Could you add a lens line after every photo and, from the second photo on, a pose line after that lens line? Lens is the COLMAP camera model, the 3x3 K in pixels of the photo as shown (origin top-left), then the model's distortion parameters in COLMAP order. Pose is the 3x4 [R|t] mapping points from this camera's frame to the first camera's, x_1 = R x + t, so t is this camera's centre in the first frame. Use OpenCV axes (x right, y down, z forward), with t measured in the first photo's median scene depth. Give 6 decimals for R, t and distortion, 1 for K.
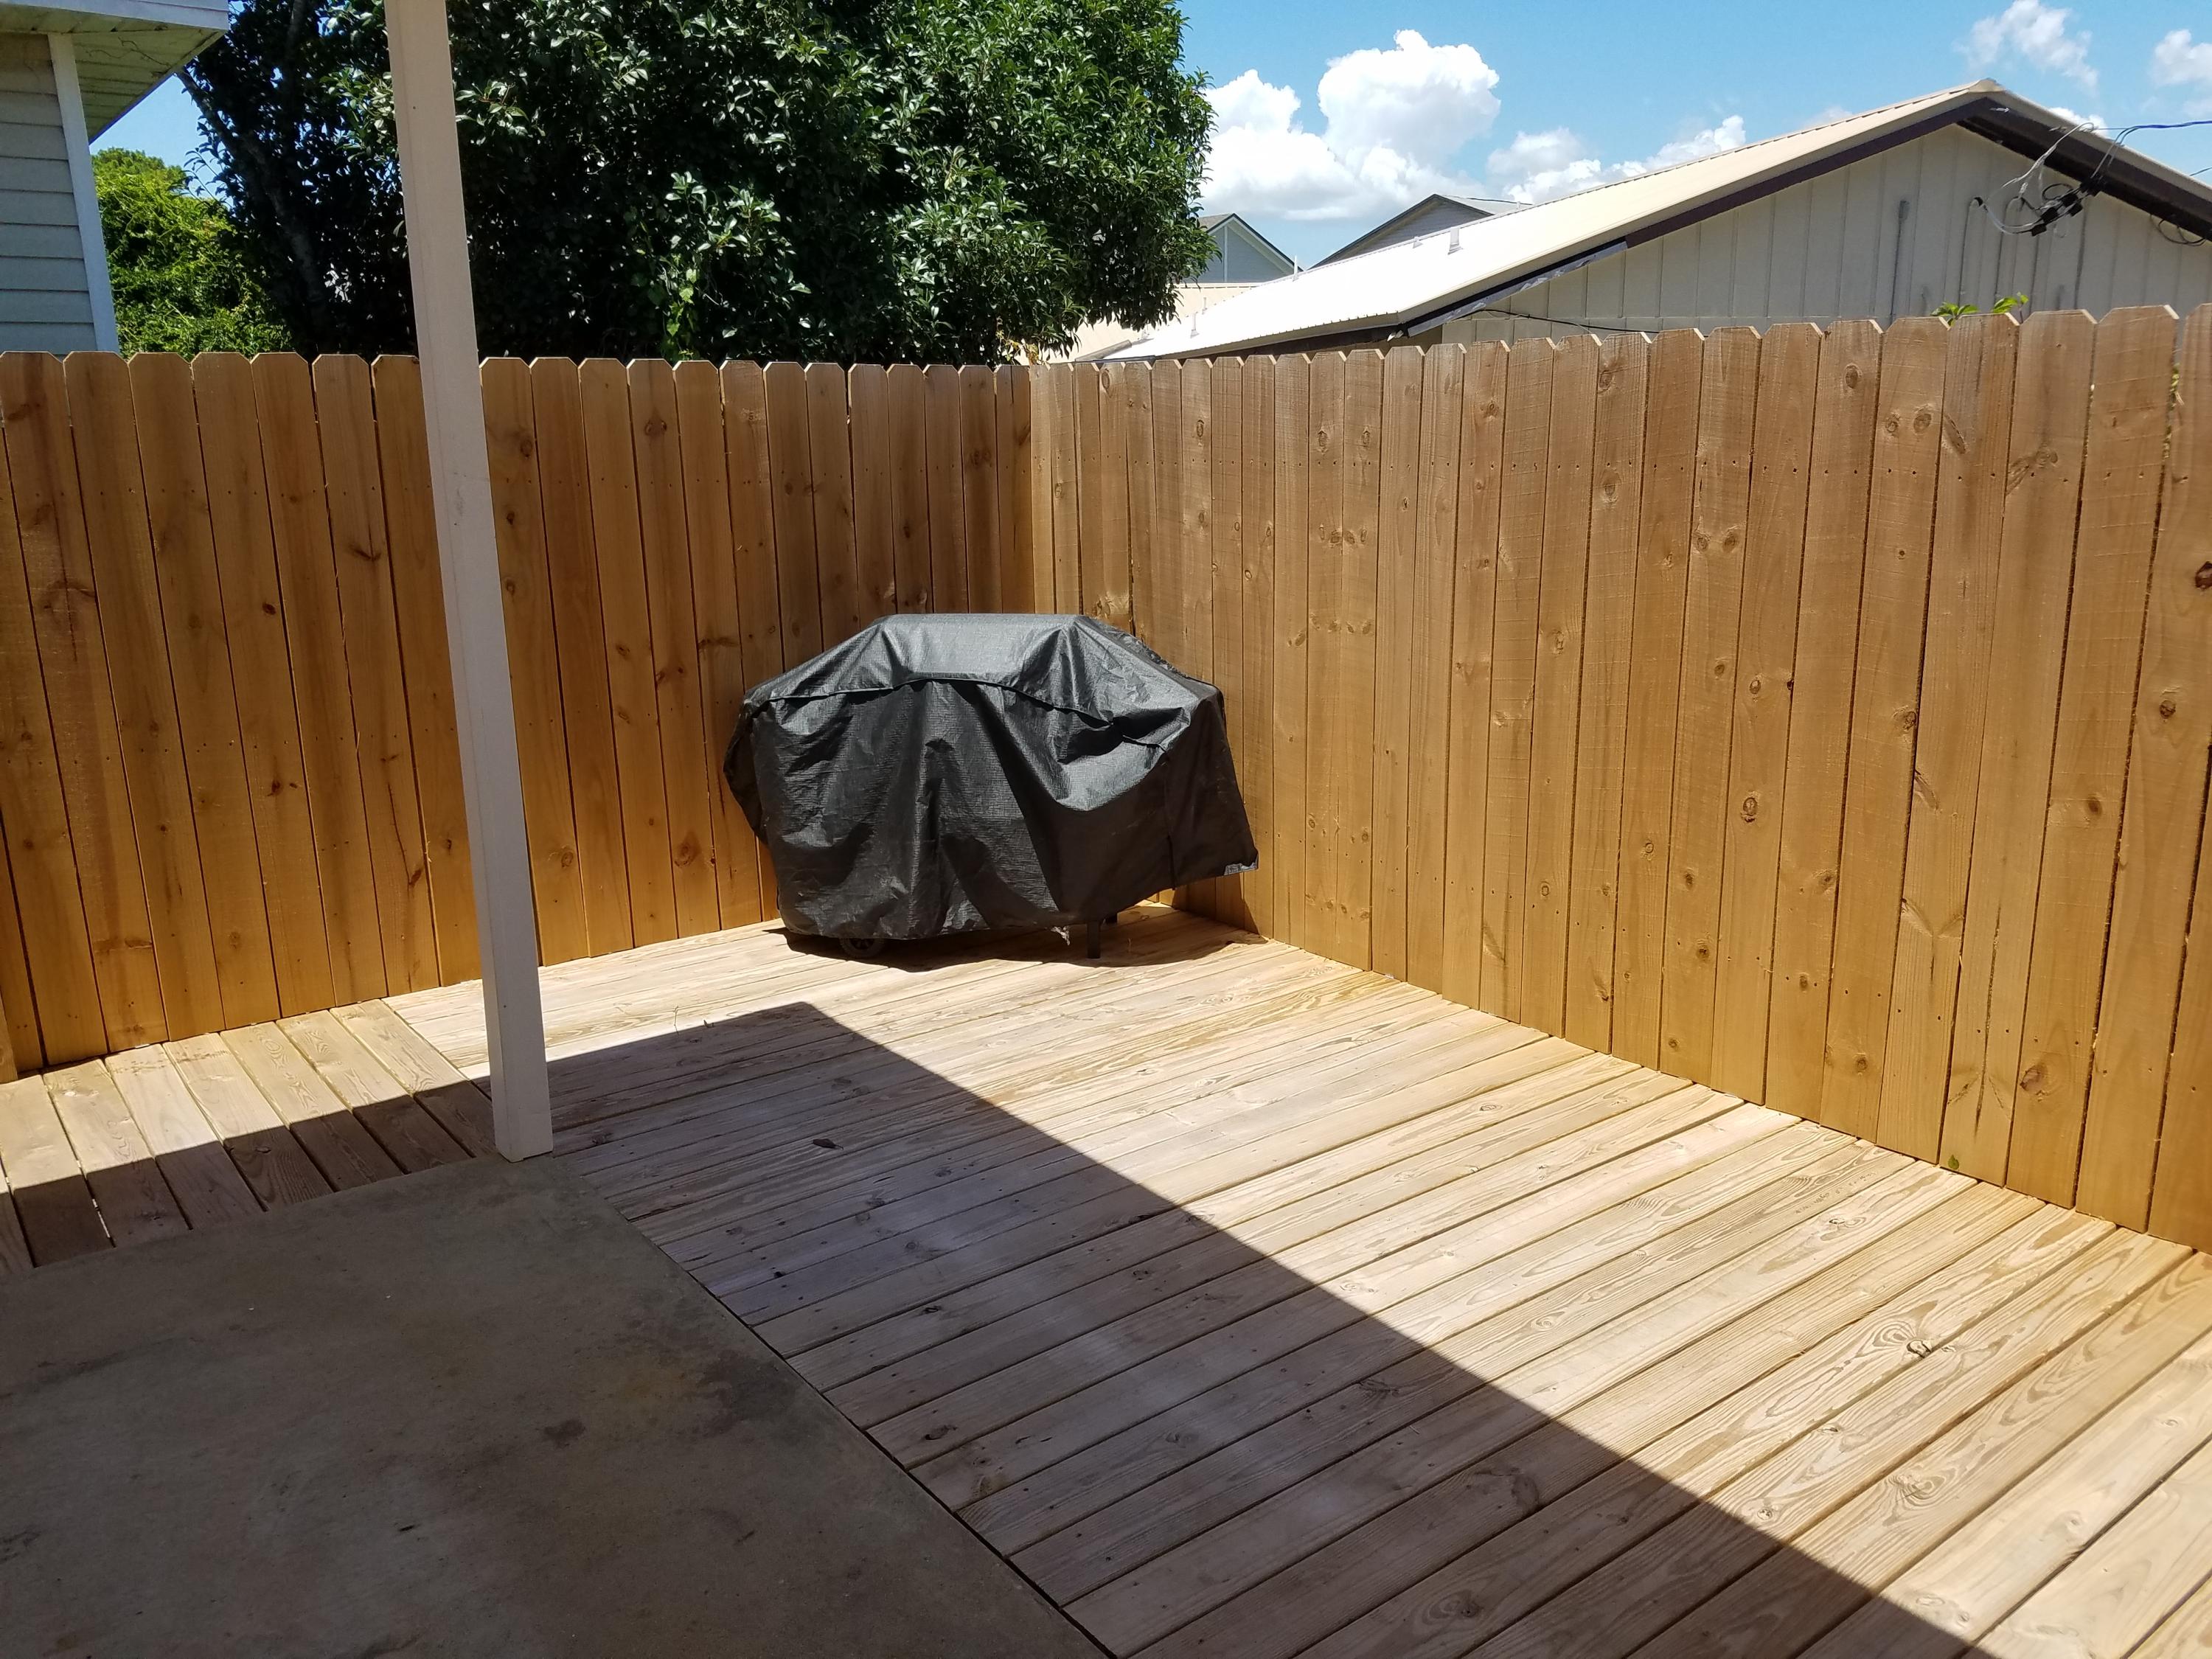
lens RADIAL K [[1782.0, 0, 1131.5], [0, 1782.0, 878.1], [0, 0, 1]] dist [0.262255, -0.555133]
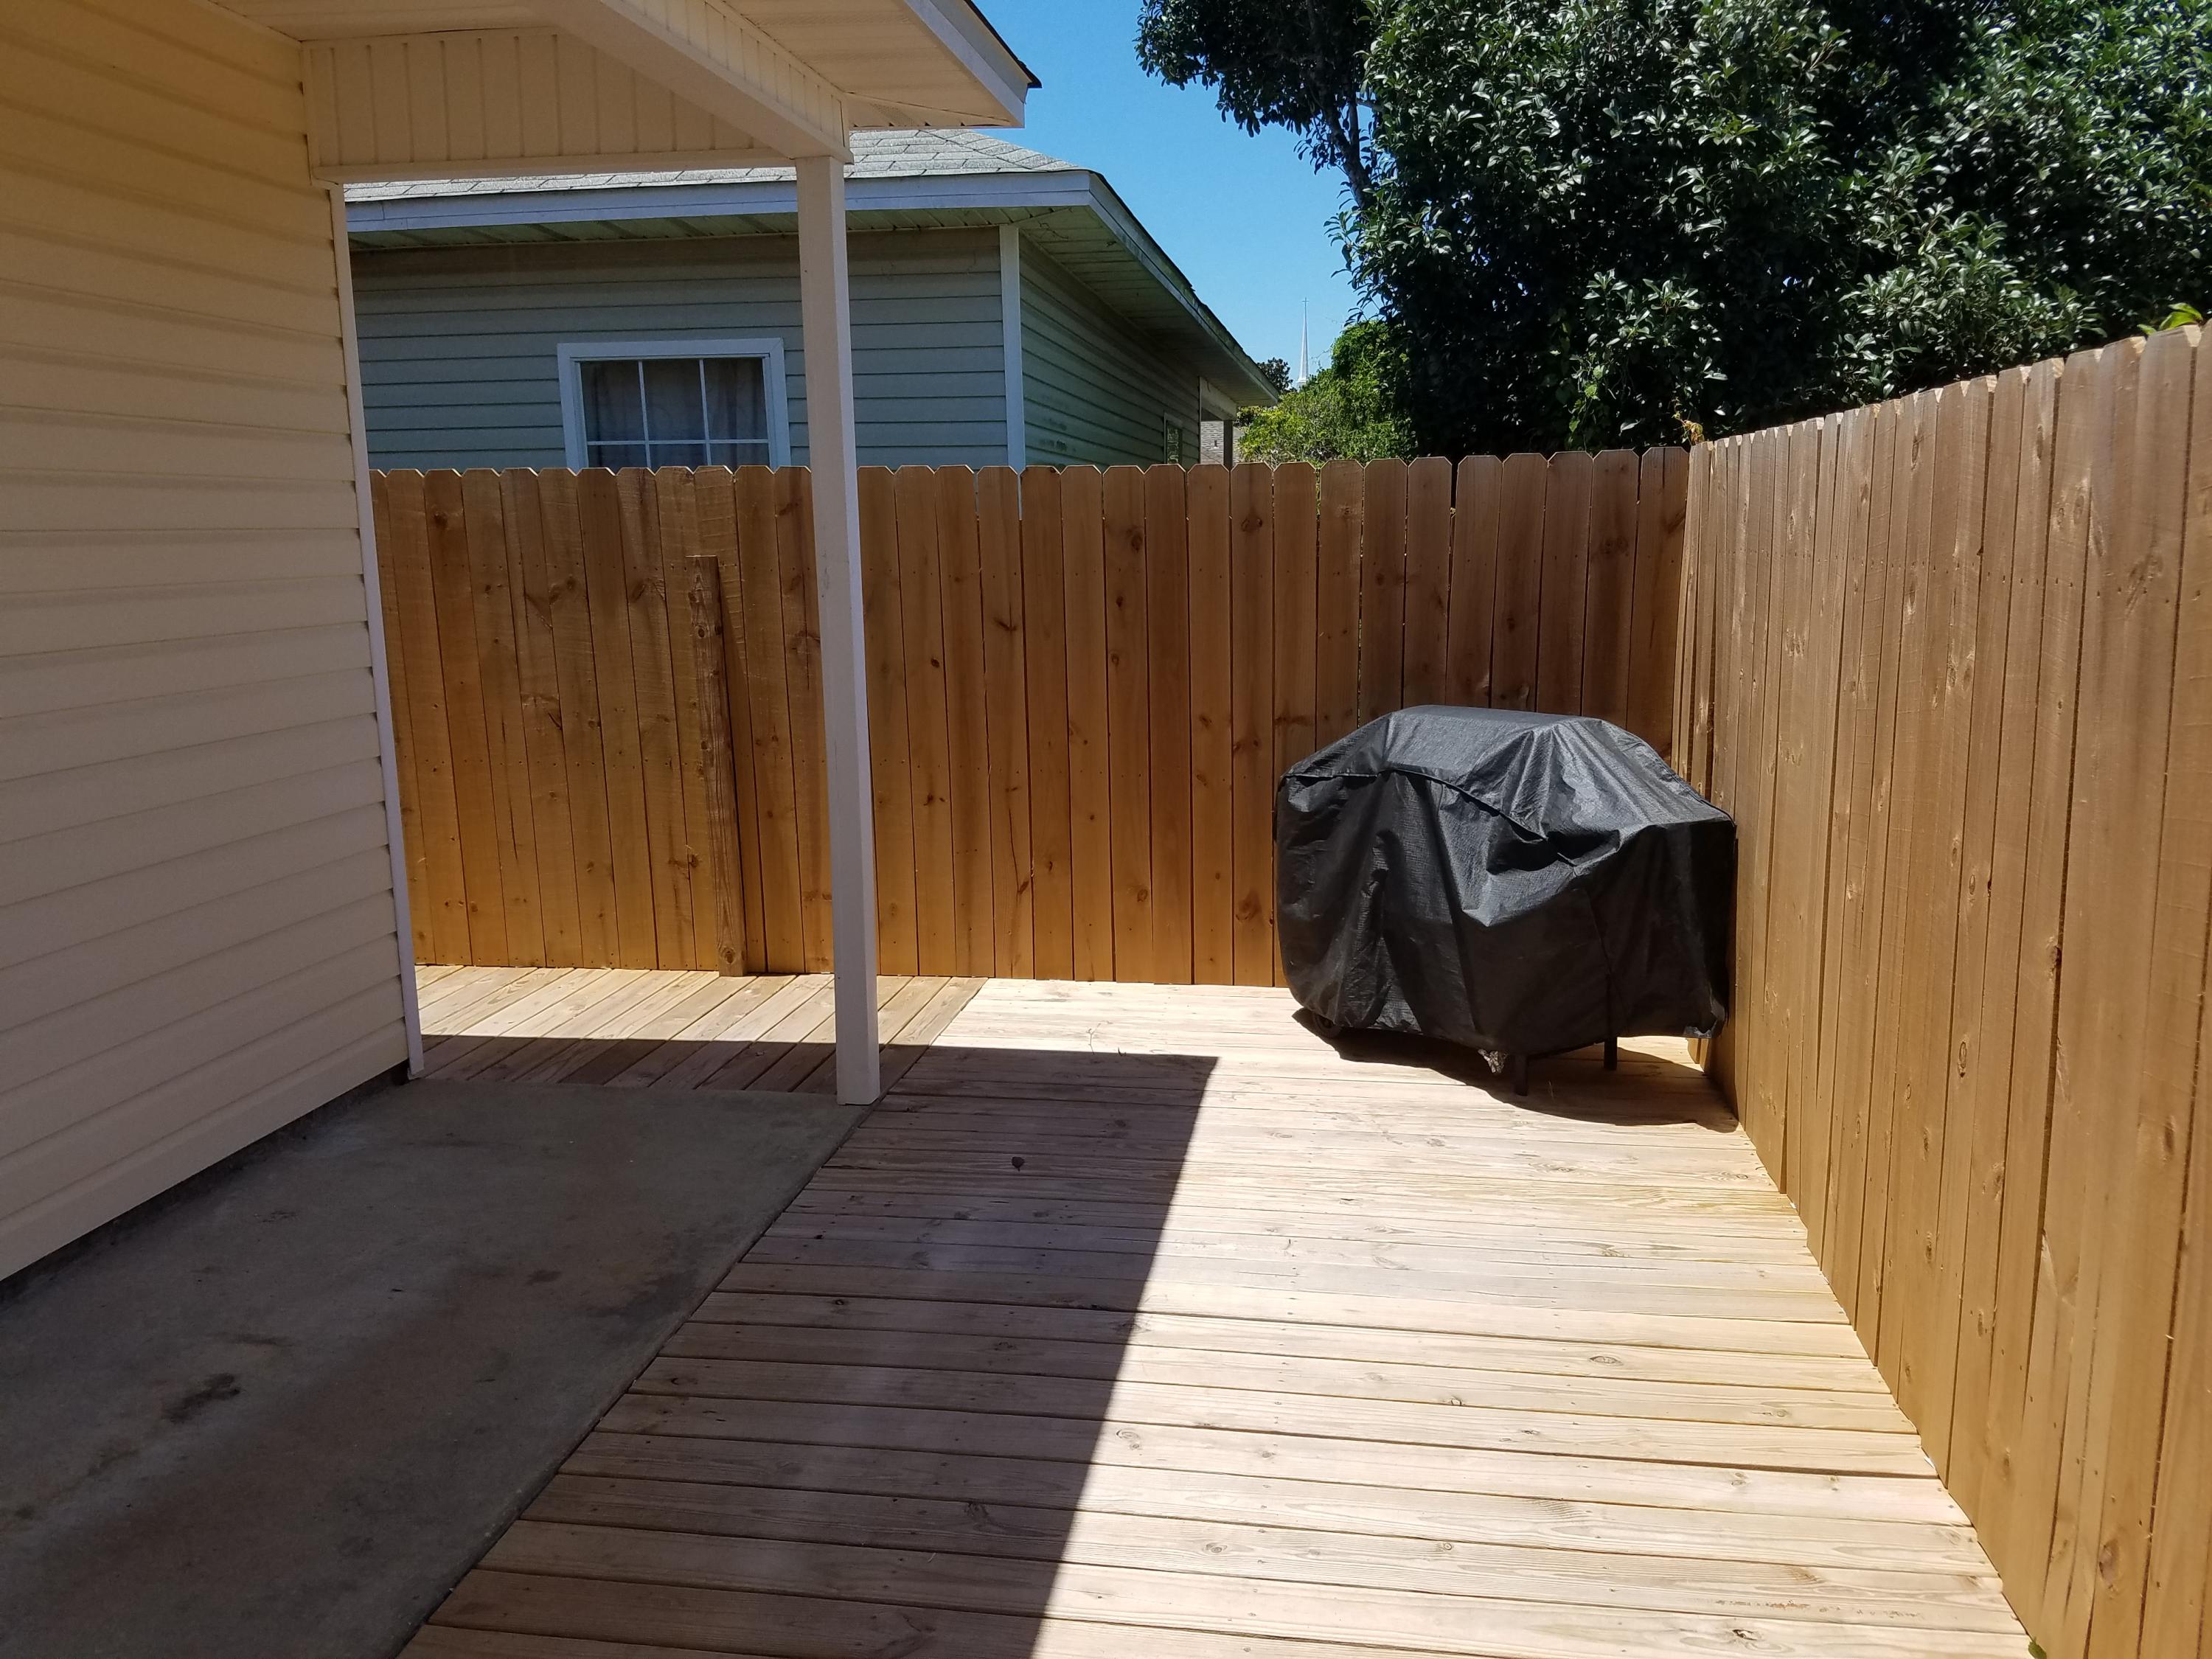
lens RADIAL K [[1782.0, 0, 1131.5], [0, 1782.0, 878.1], [0, 0, 1]] dist [0.262255, -0.555133]
pose [[0.648860, 0.147854, -0.746405, 0.562736], [-0.185312, 0.982110, 0.033451, -0.061247], [0.737997, 0.116613, 0.664651, 0.256880]]
